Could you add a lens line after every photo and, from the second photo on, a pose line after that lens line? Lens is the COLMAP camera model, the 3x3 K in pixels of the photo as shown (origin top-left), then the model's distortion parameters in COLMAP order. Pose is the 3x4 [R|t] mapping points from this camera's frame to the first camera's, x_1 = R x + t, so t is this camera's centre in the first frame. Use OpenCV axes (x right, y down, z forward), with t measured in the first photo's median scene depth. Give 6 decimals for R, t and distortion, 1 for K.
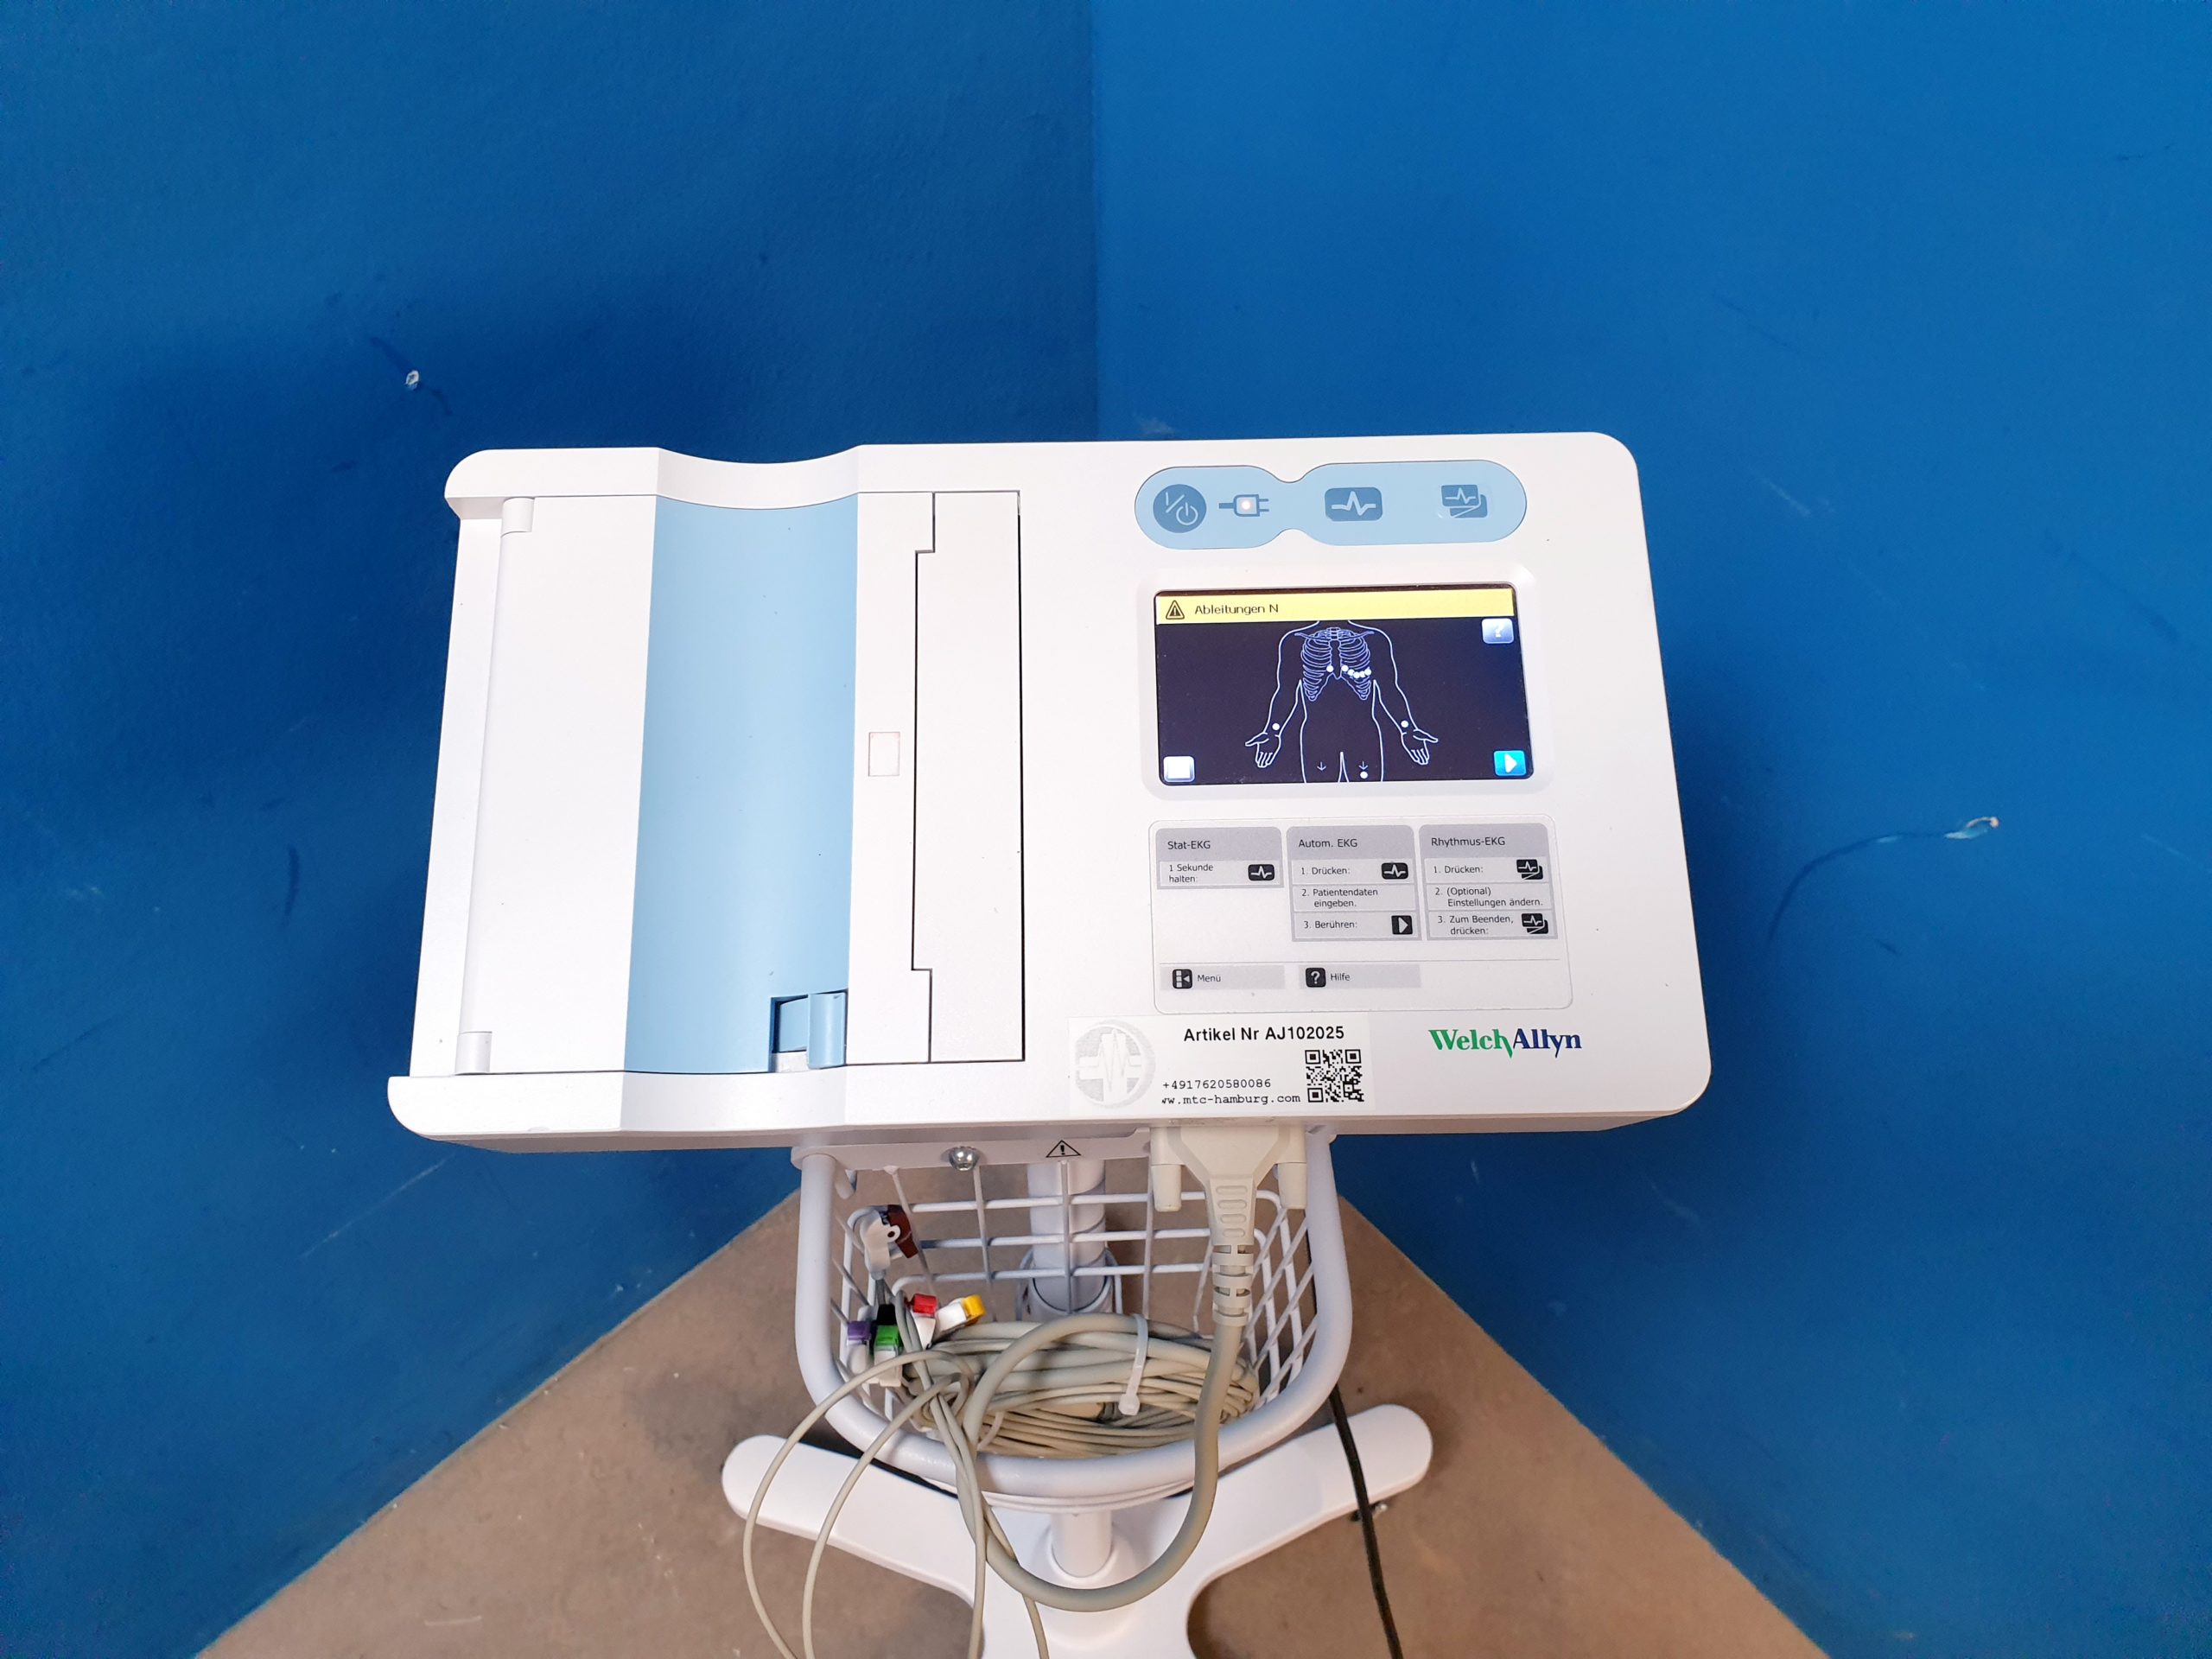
lens RADIAL K [[1751.3, 0, 1115.2], [0, 1751.3, 826.5], [0, 0, 1]] dist [0.012908, 0.008645]
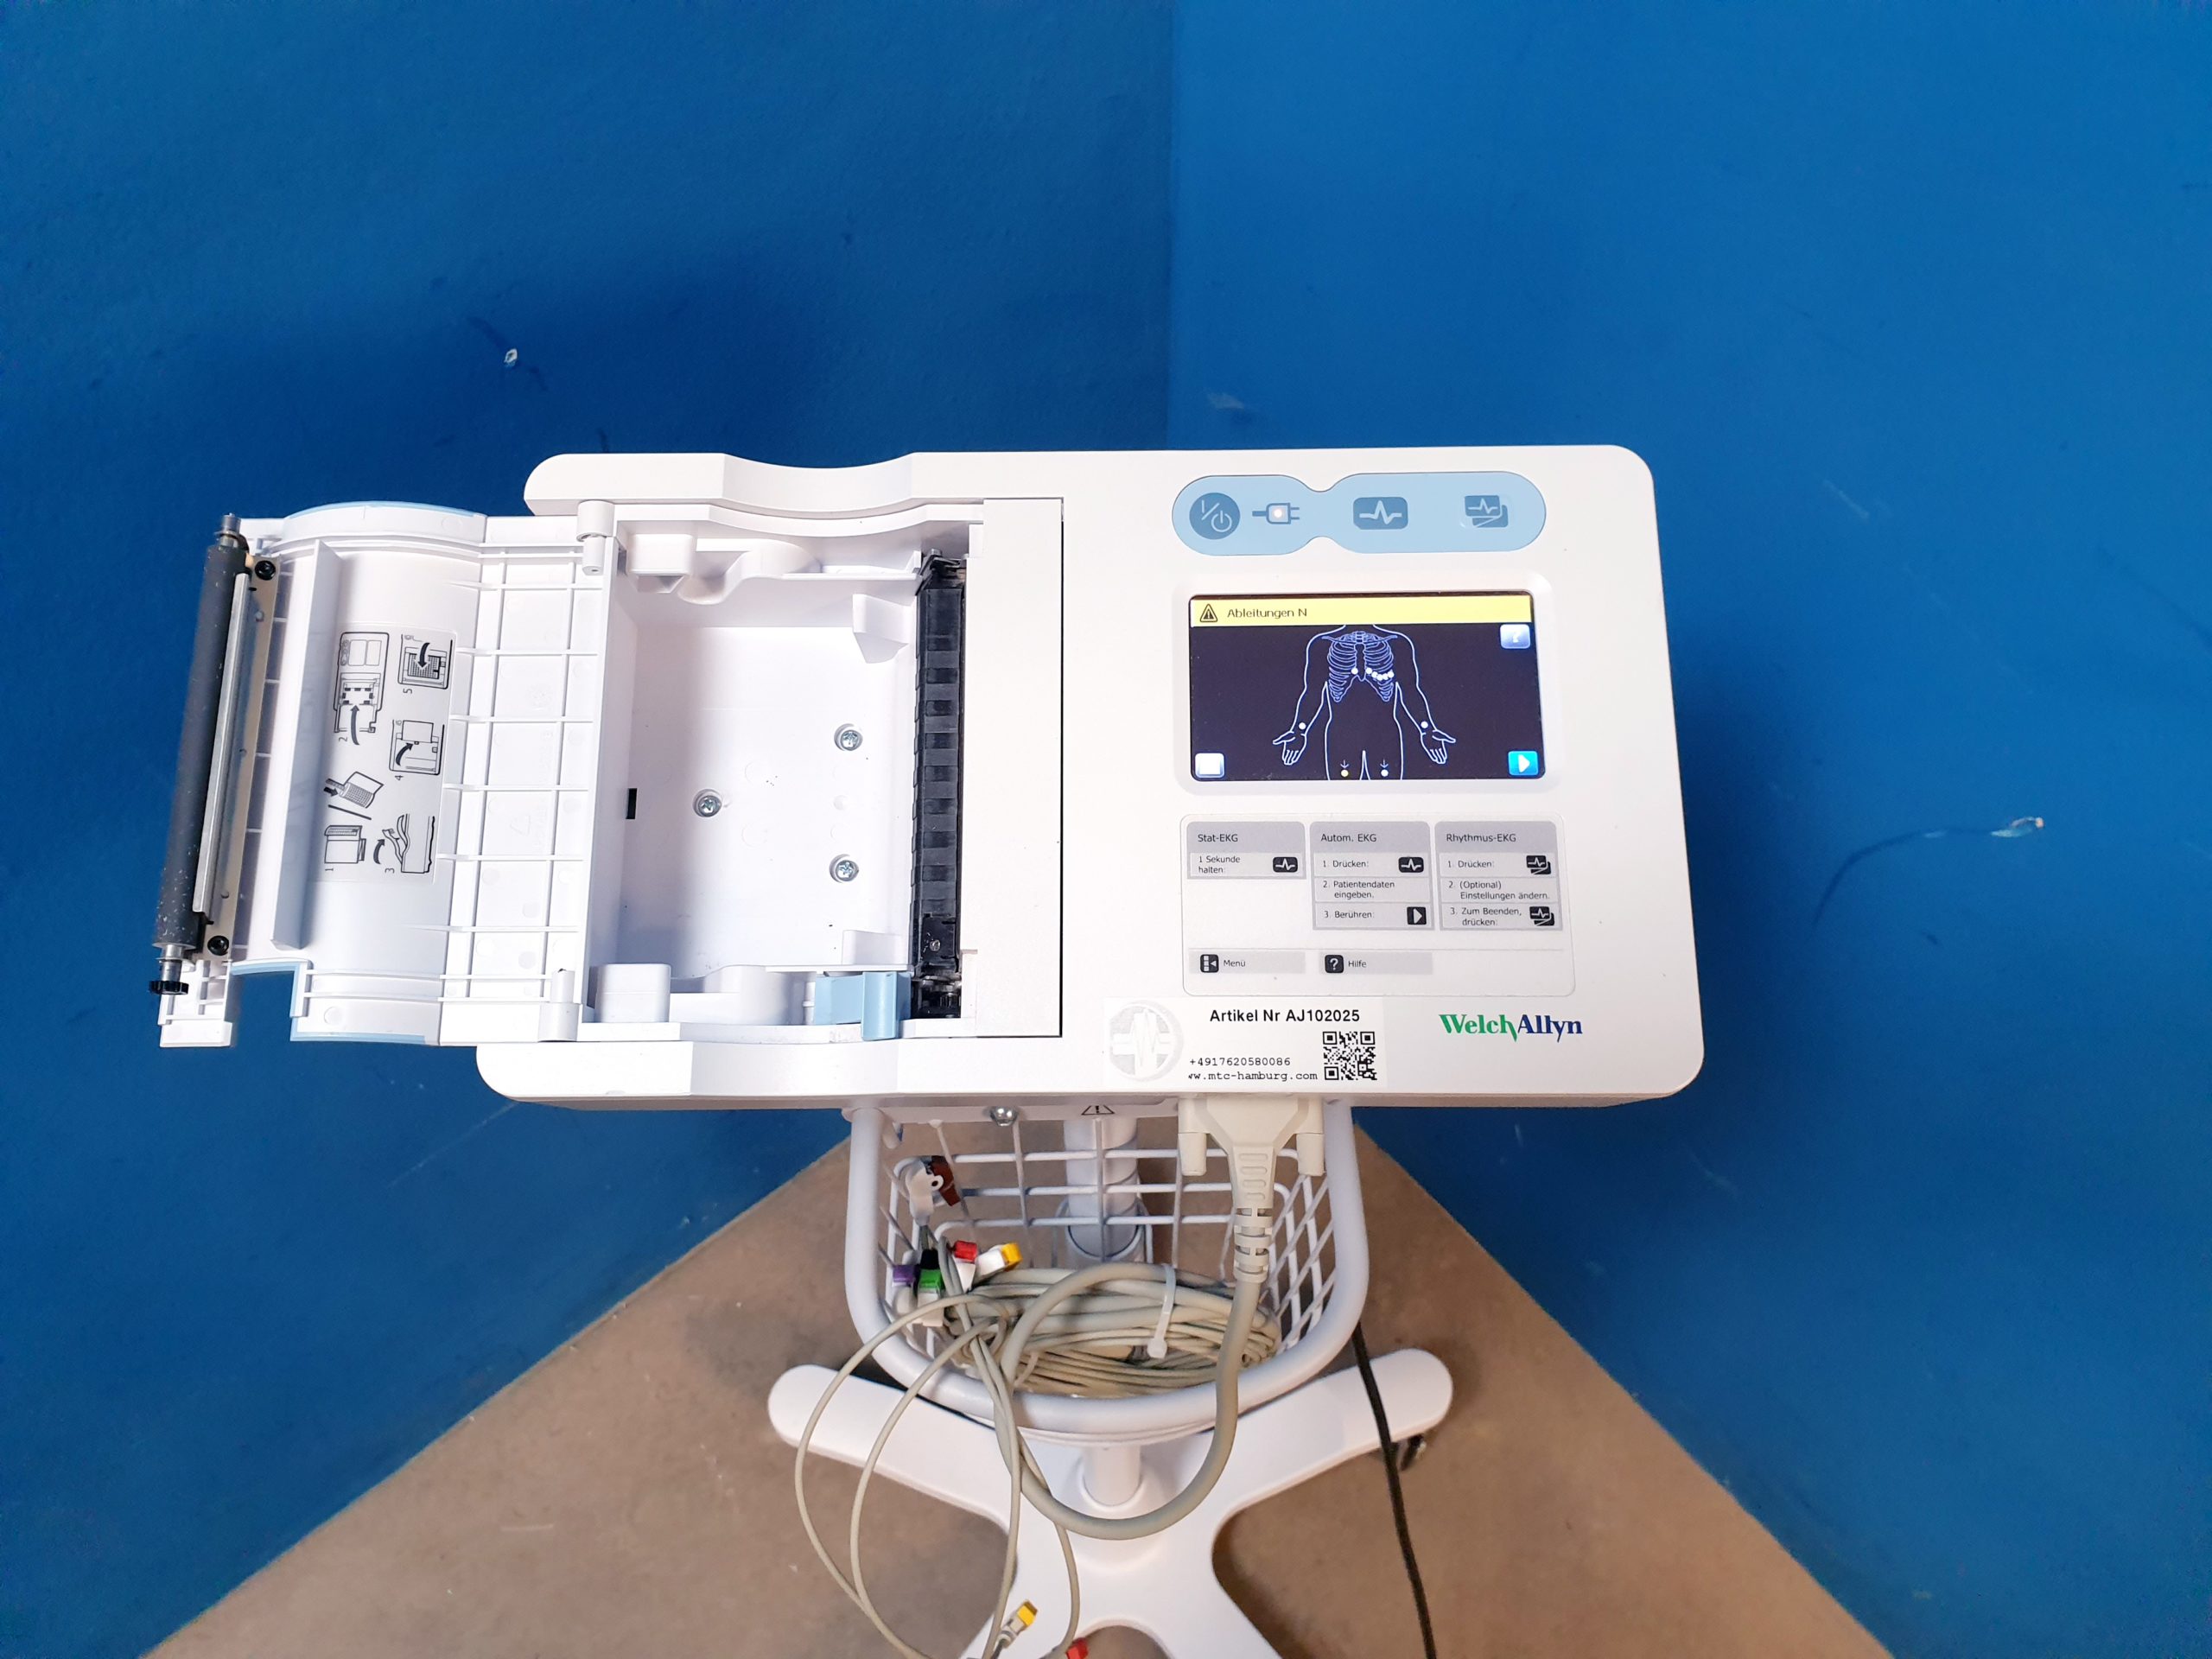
lens RADIAL K [[1789.9, 0, 1106.0], [0, 1789.9, 829.5], [0, 0, 1]] dist [0.001477, 0.001009]
pose [[0.999462, 0.014694, -0.029334, 0.005533], [-0.013370, 0.998905, 0.044832, -0.040655], [0.029961, -0.044416, 0.998564, -0.087936]]
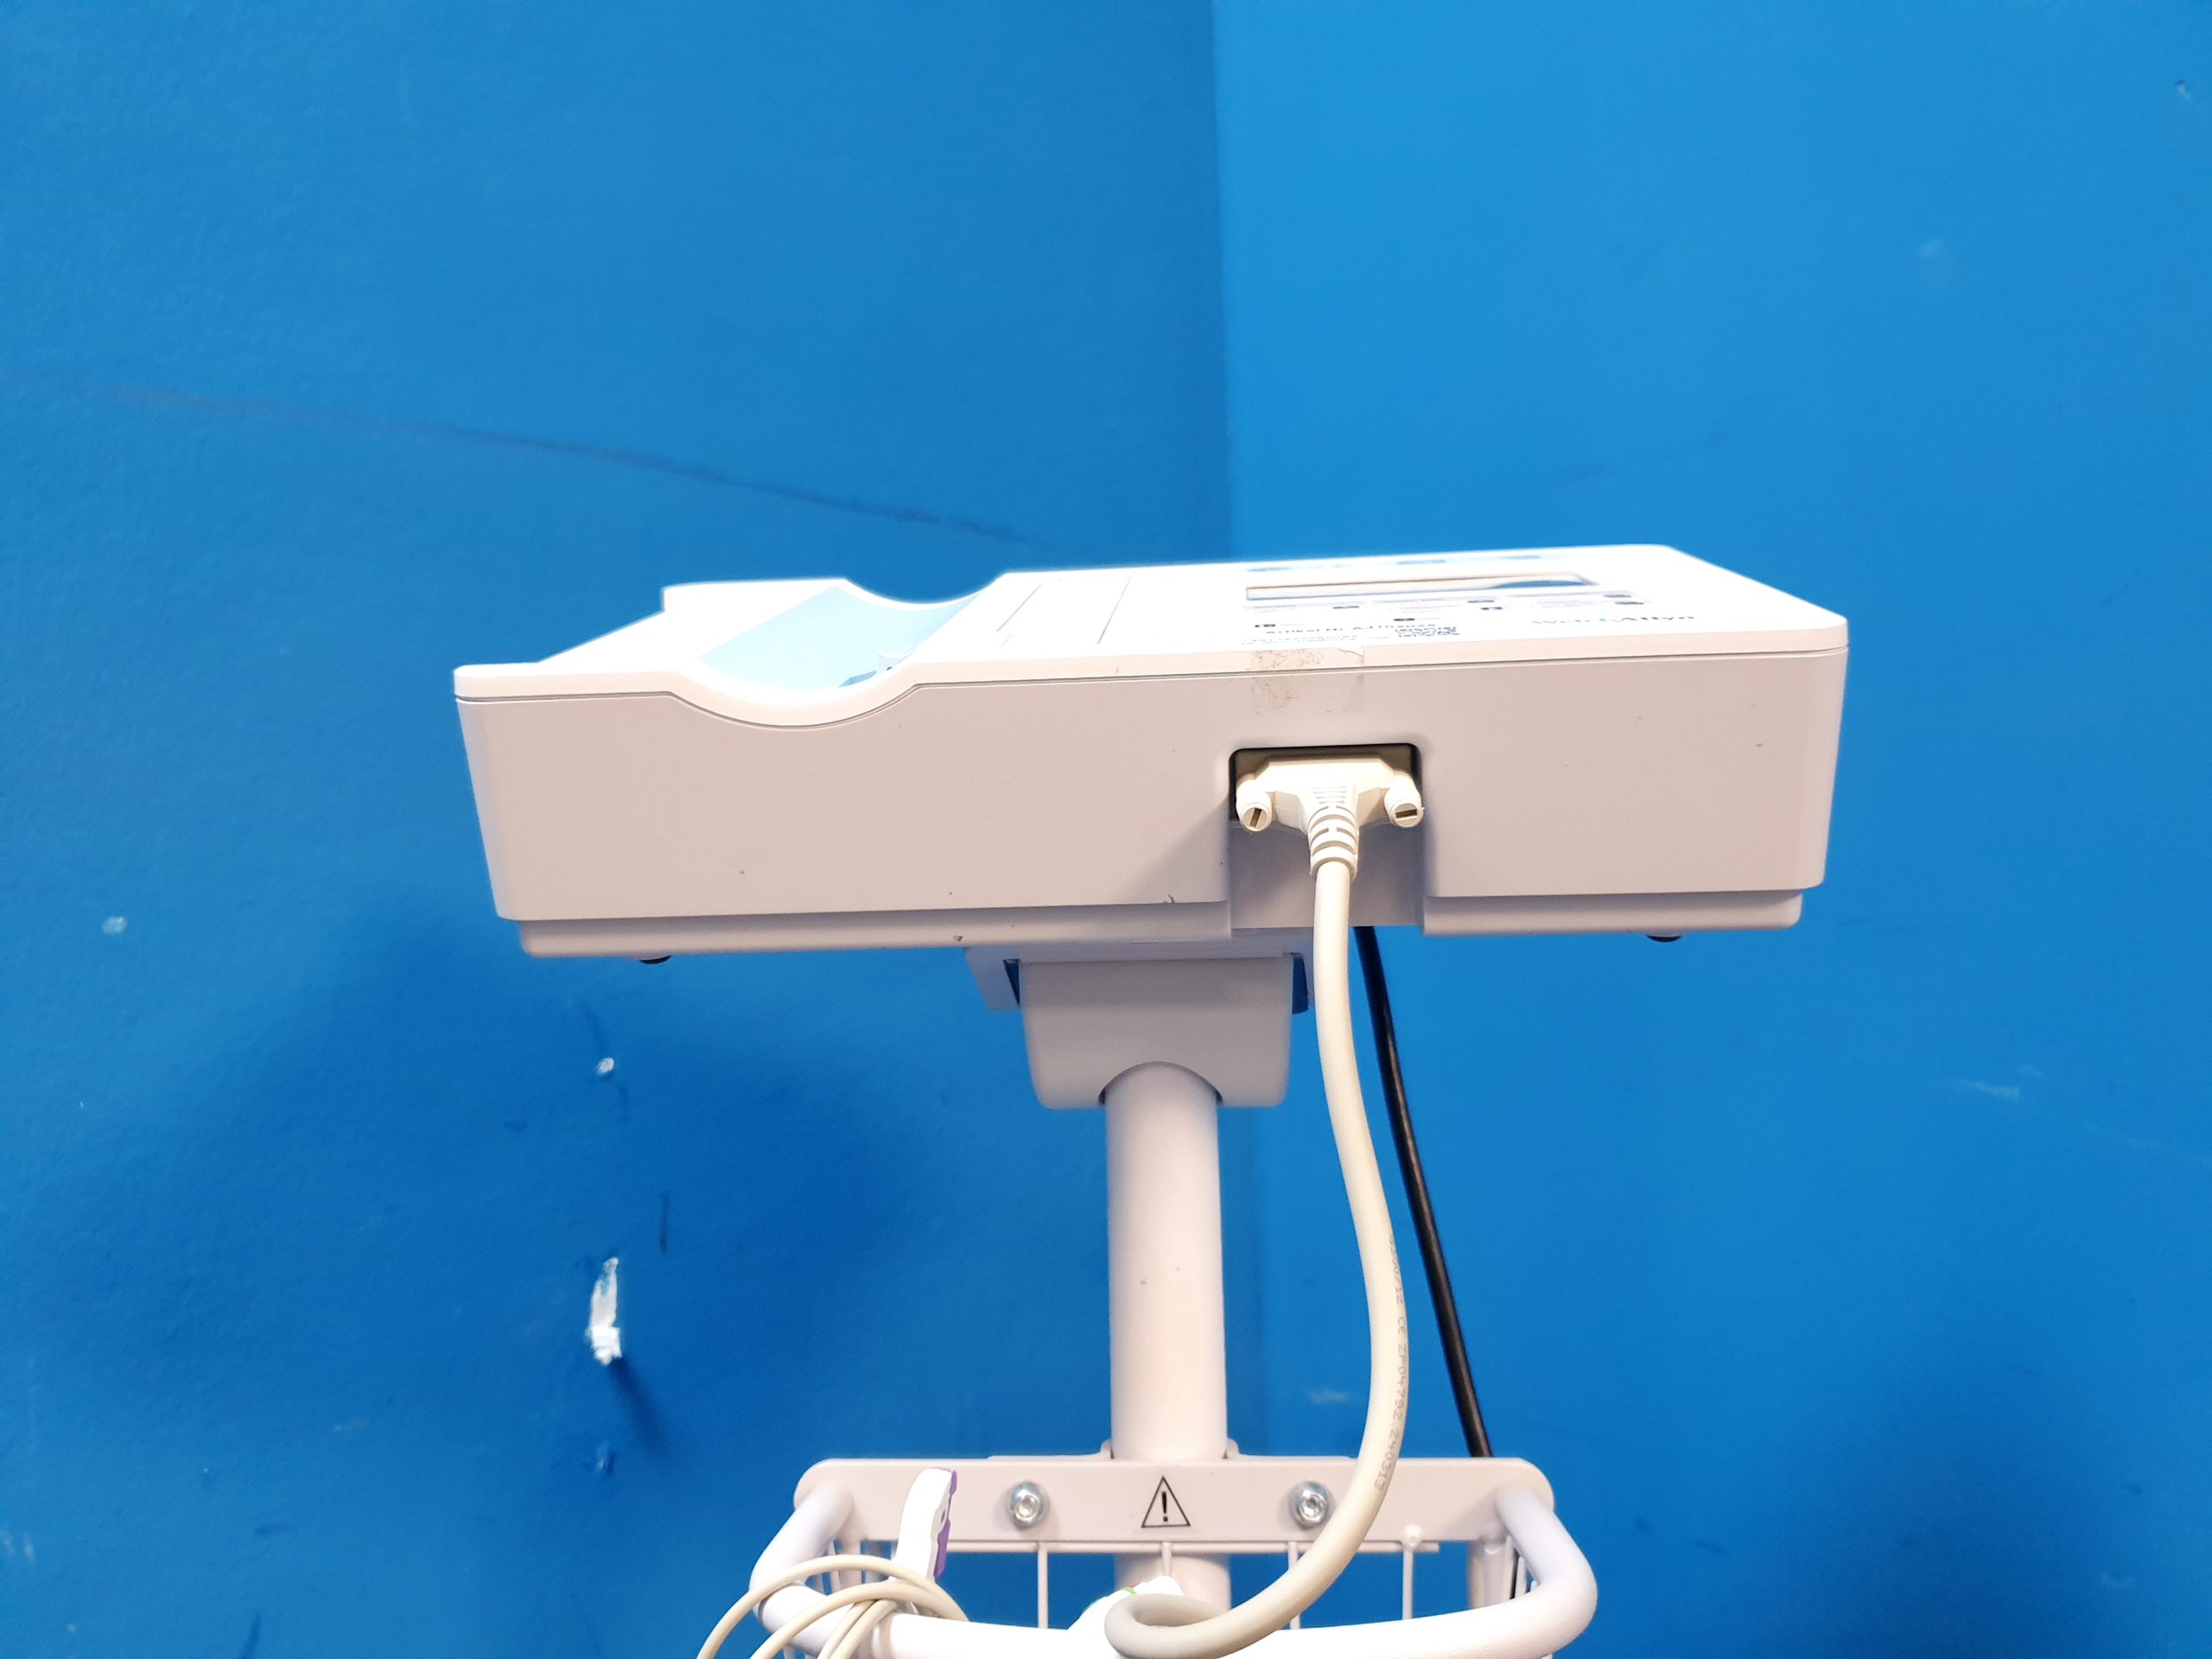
lens RADIAL K [[1789.9, 0, 1106.0], [0, 1789.9, 829.5], [0, 0, 1]] dist [0.001477, 0.001009]
pose [[0.992258, -0.041587, -0.117022, 0.024989], [-0.080478, 0.502342, -0.860916, 0.404145], [0.094588, 0.863668, 0.495106, 0.249923]]
